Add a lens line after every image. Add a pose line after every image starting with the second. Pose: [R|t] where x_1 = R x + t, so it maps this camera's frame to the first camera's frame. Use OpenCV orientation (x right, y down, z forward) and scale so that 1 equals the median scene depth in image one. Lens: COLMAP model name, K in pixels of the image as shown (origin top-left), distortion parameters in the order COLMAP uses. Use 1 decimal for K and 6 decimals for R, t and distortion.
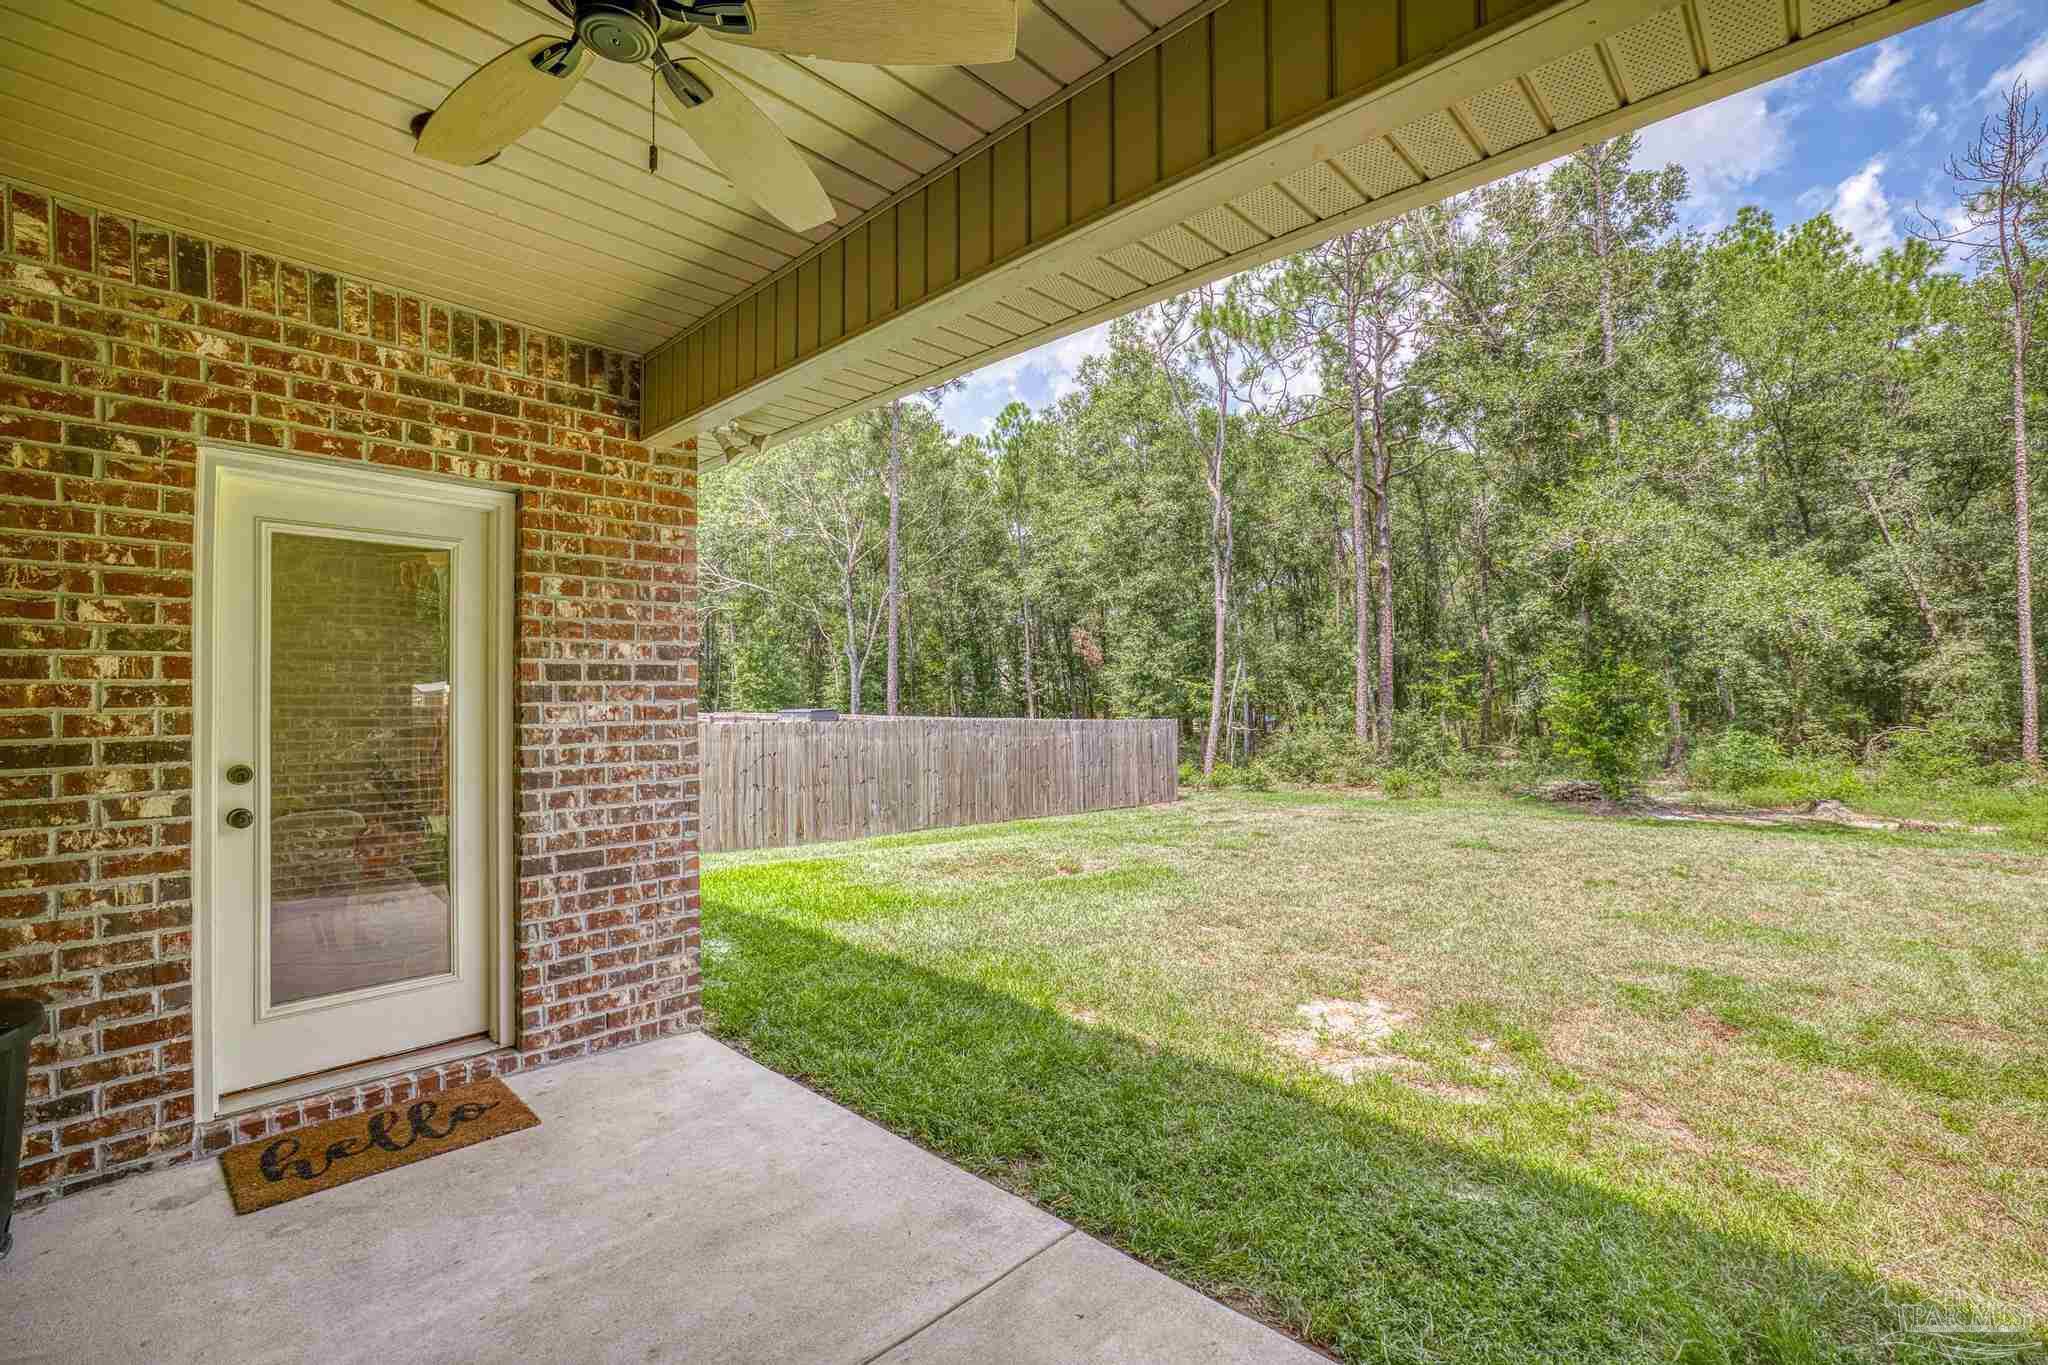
lens RADIAL K [[876.2, 0, 1015.9], [0, 876.2, 701.5], [0, 0, 1]] dist [-0.035870, 0.013858]
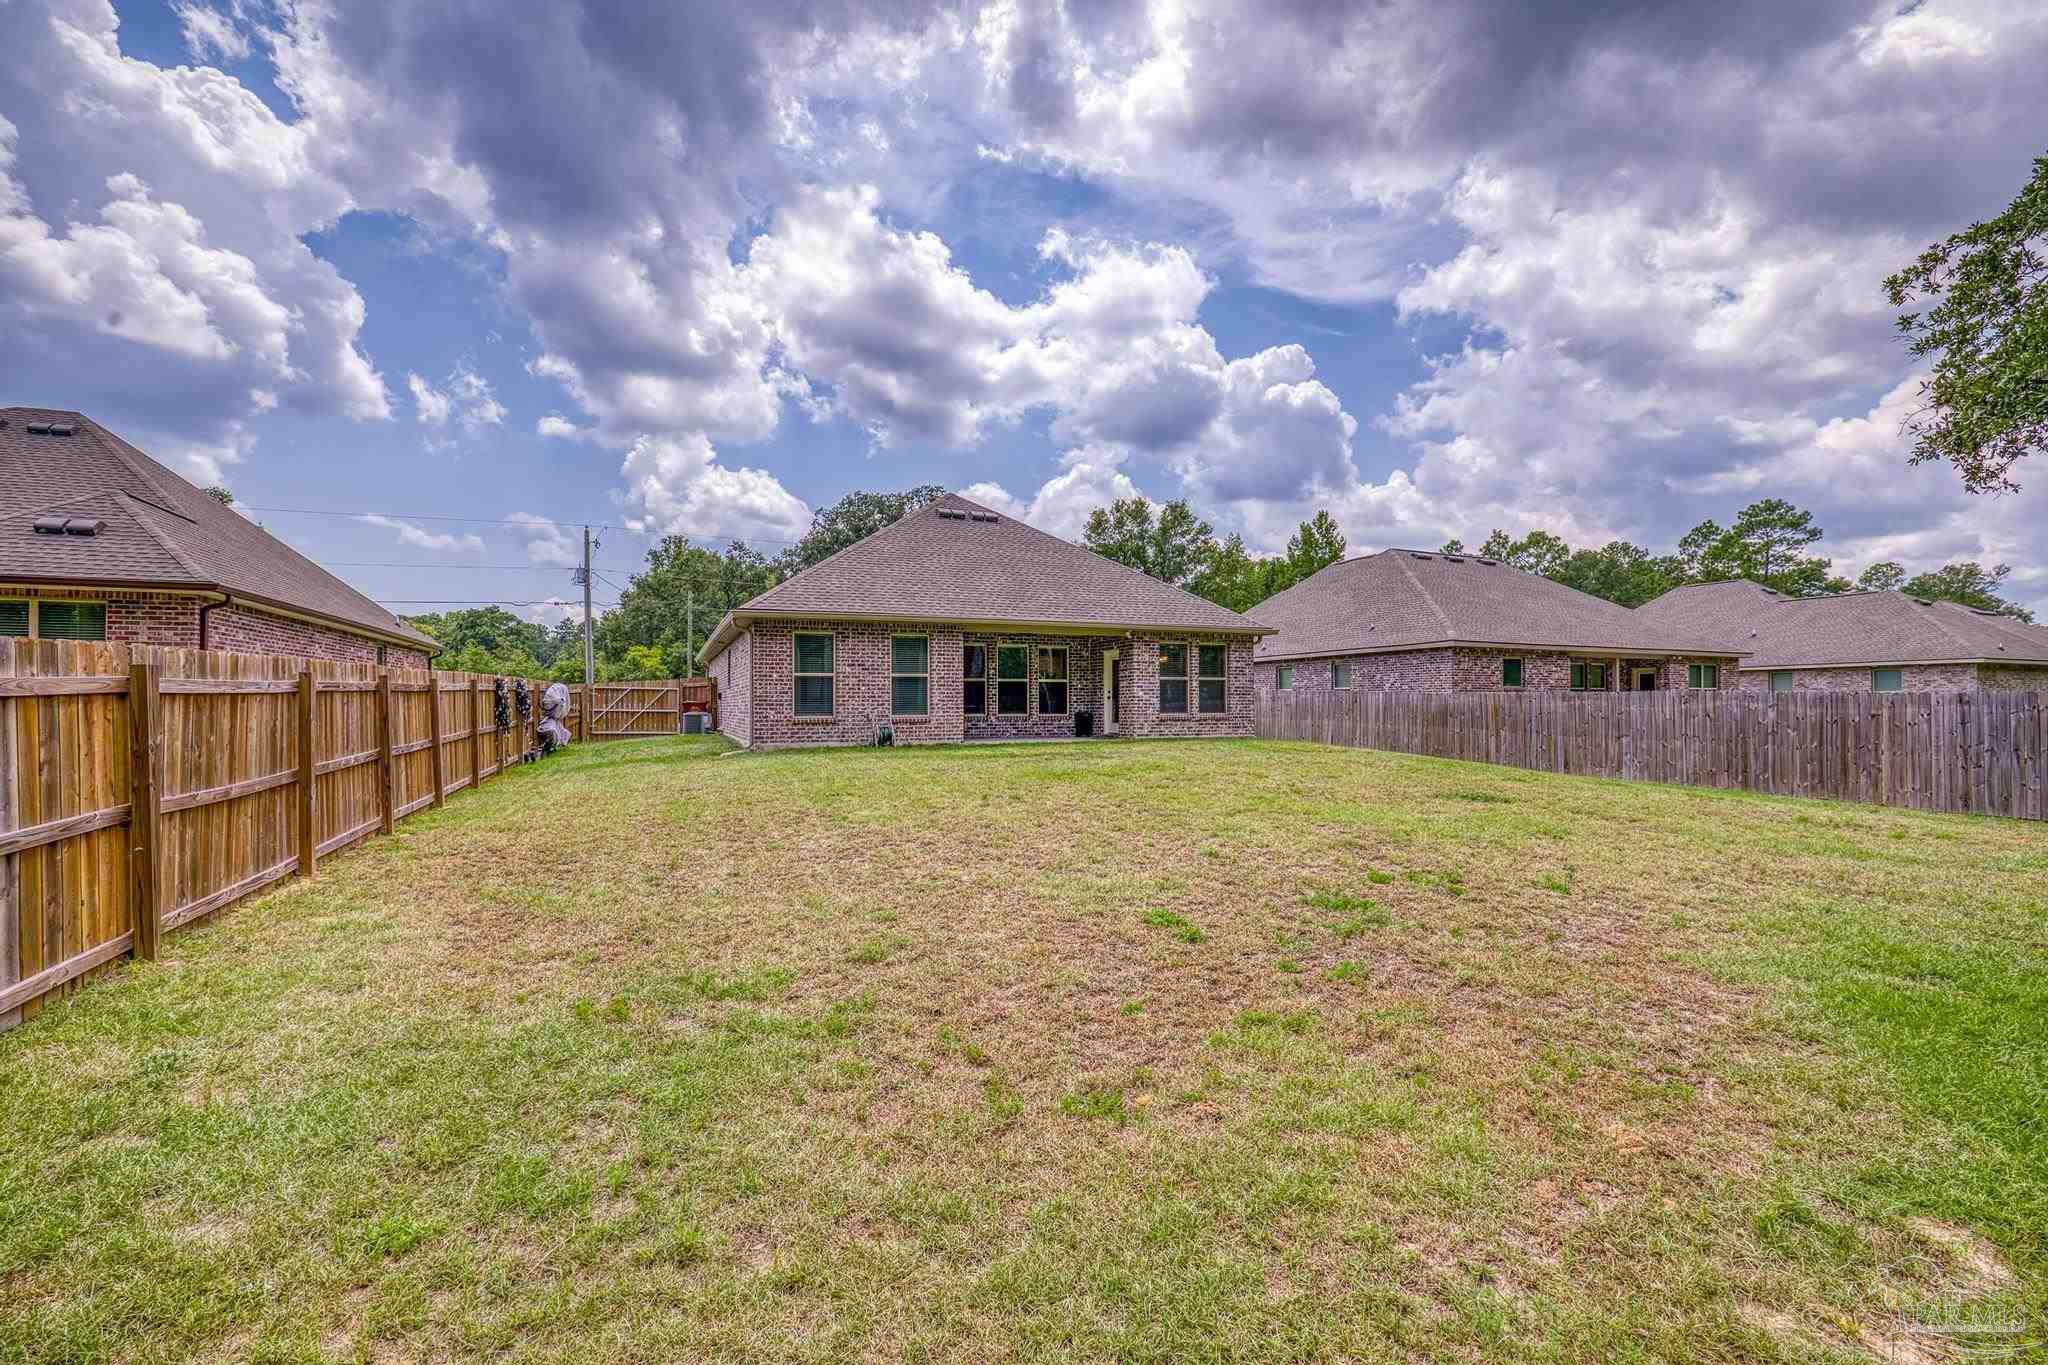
lens RADIAL K [[887.5, 0, 1030.0], [0, 887.5, 699.9], [0, 0, 1]] dist [-0.045012, 0.013005]
pose [[-0.376207, -0.000414, -0.926536, 5.671490], [0.003812, 0.999991, -0.001994, 0.142747], [0.926528, -0.004282, -0.376202, 2.795013]]
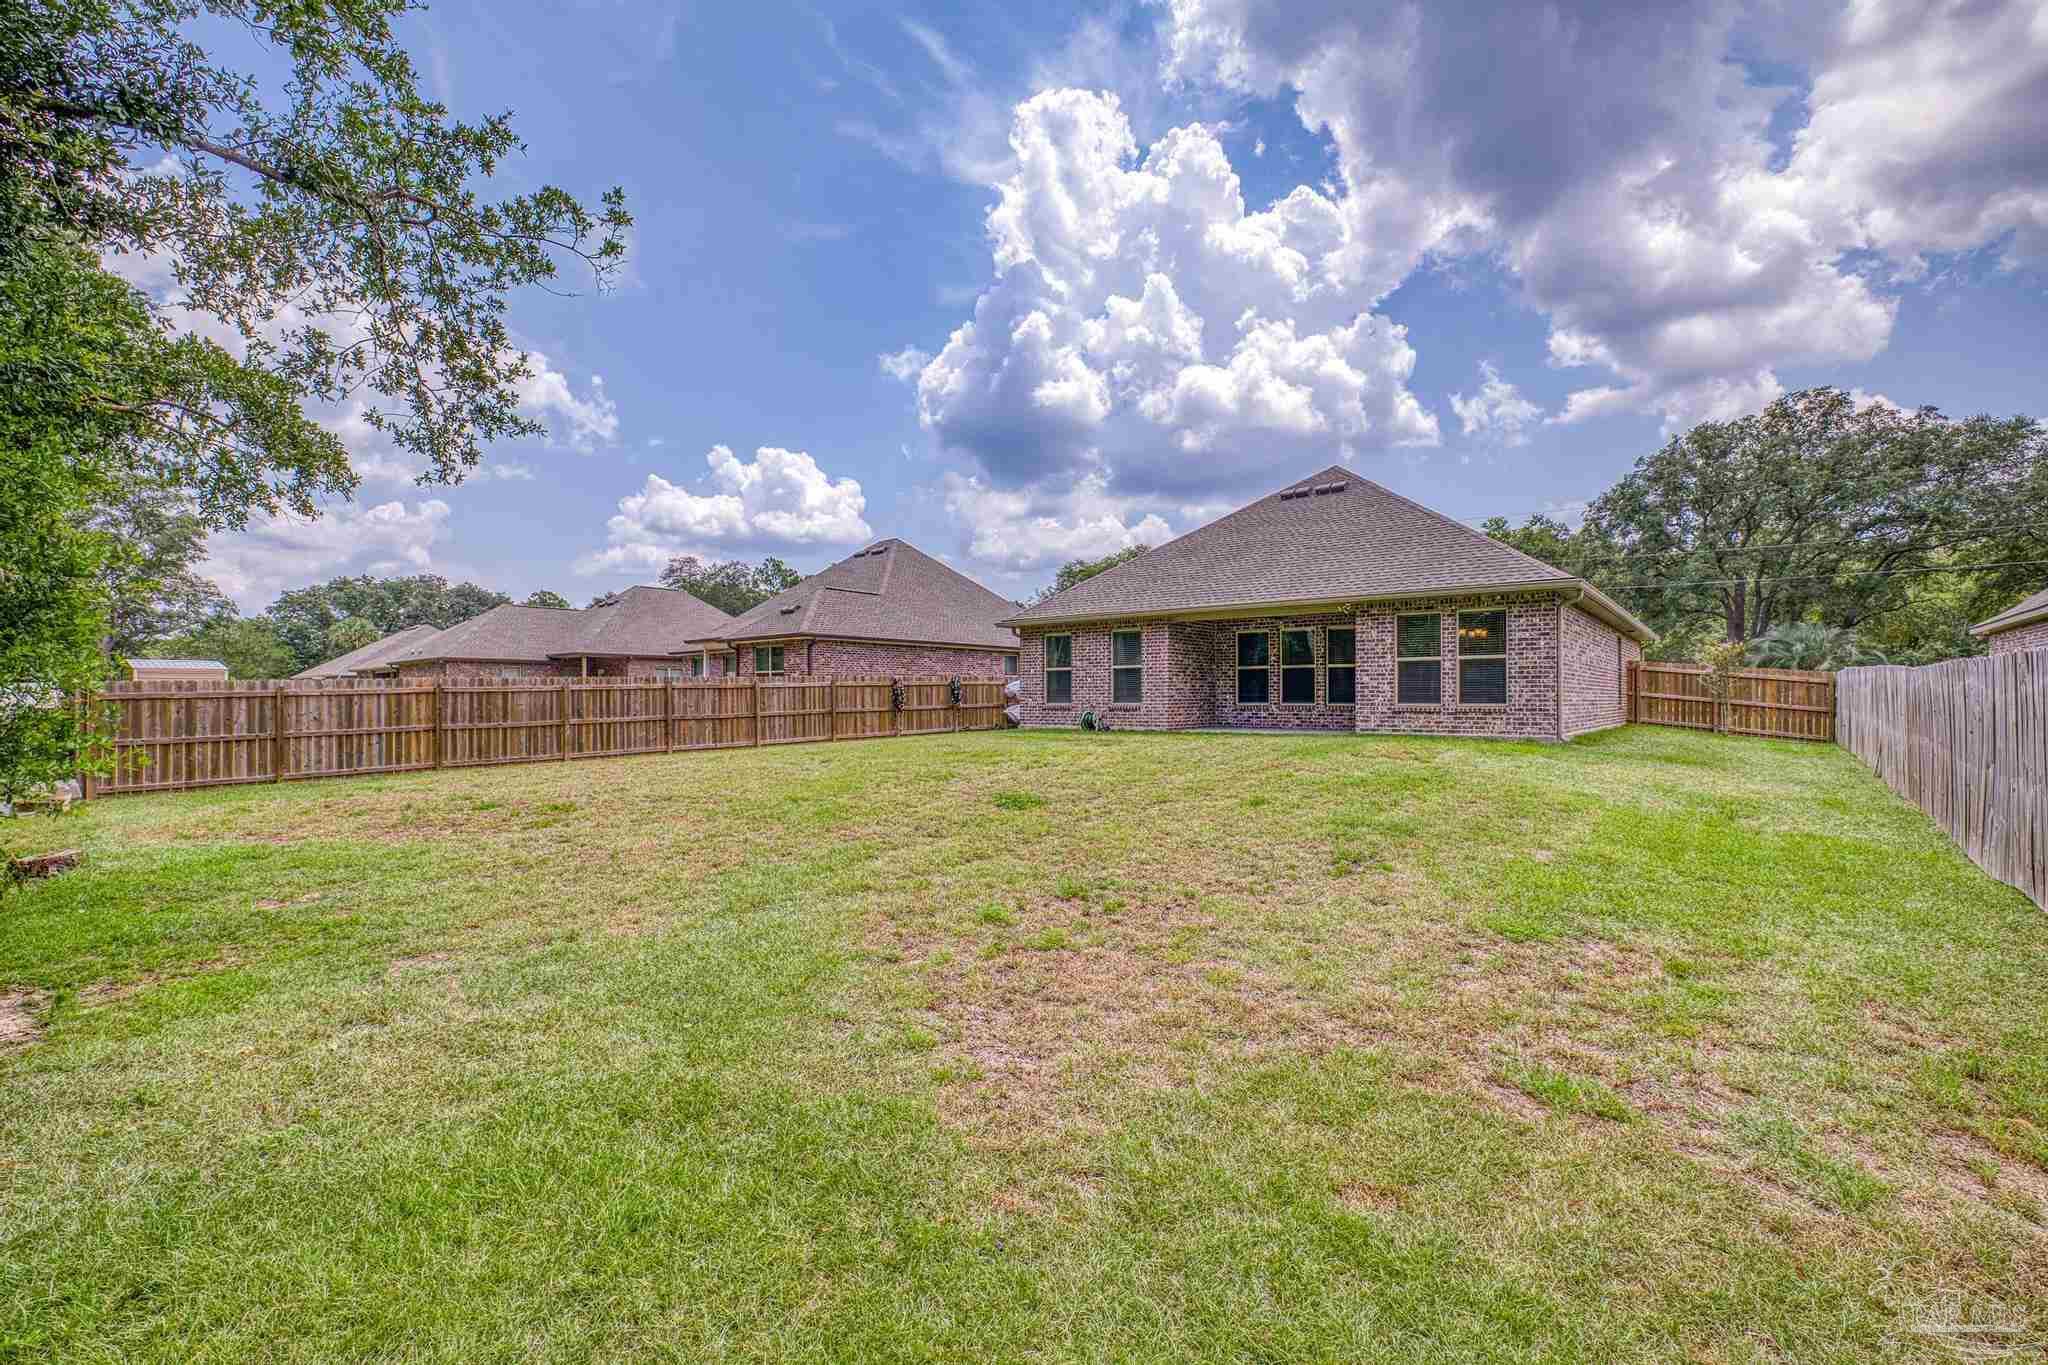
lens RADIAL K [[888.2, 0, 1021.9], [0, 888.2, 699.4], [0, 0, 1]] dist [-0.056265, 0.026230]
pose [[-0.996414, 0.006689, -0.084345, 1.975663], [0.006529, 0.999976, 0.002167, 0.181511], [0.084357, 0.001609, -0.996434, 6.087375]]
